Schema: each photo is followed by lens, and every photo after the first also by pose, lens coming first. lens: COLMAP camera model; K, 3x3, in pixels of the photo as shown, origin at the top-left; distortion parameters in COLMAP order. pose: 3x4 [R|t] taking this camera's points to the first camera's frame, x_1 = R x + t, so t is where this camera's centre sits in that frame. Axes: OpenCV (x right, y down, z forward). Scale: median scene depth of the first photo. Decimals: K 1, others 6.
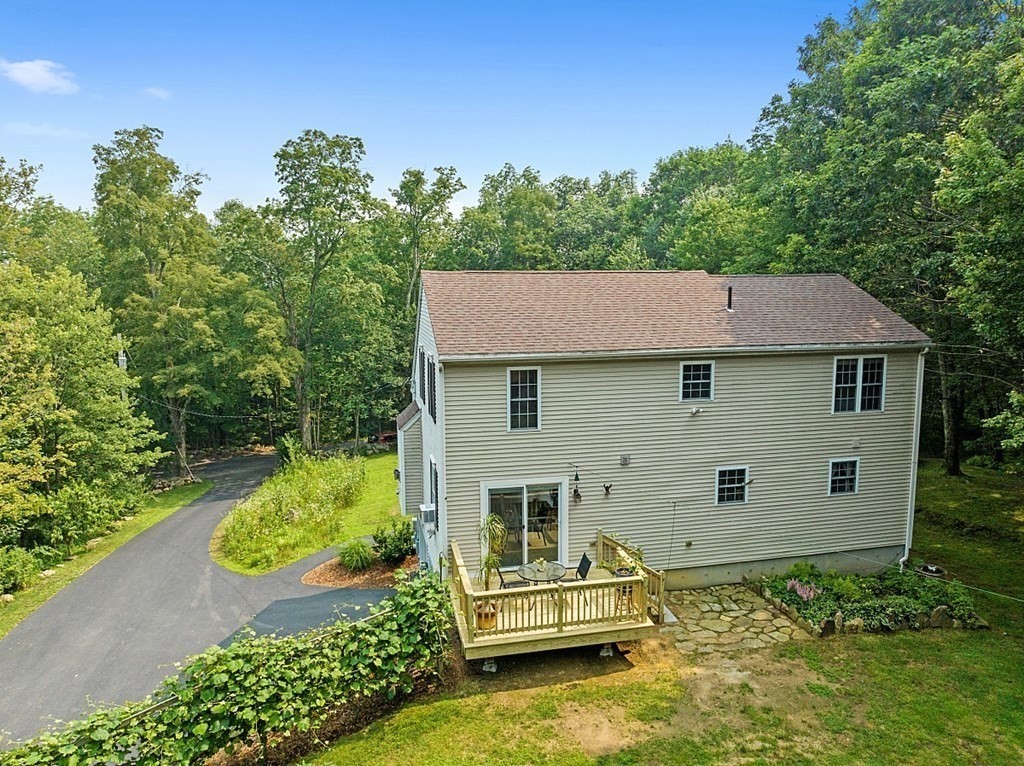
lens RADIAL K [[697.2, 0, 511.9], [0, 697.2, 381.2], [0, 0, 1]] dist [-0.025161, -0.003911]
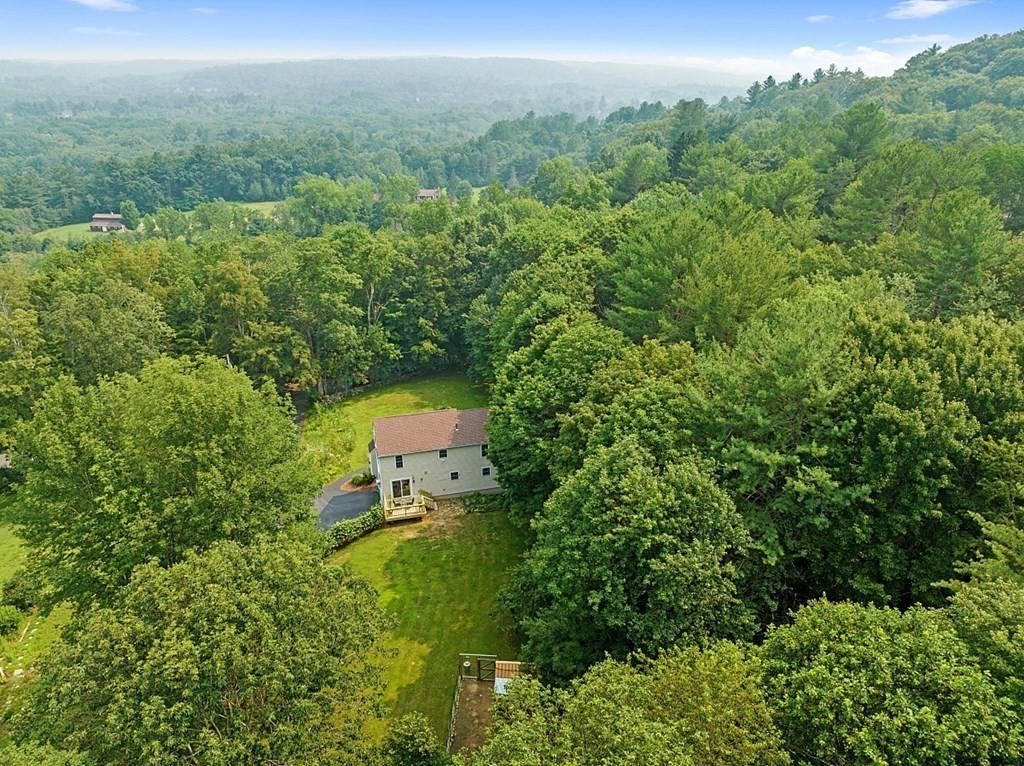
lens RADIAL K [[697.2, 0, 514.0], [0, 697.2, 378.6], [0, 0, 1]] dist [-0.025161, -0.003911]
pose [[0.998923, -0.011592, 0.044936, 0.555201], [-0.001537, 0.959507, 0.281679, -1.732695], [-0.046381, -0.281445, 0.958456, -3.077741]]
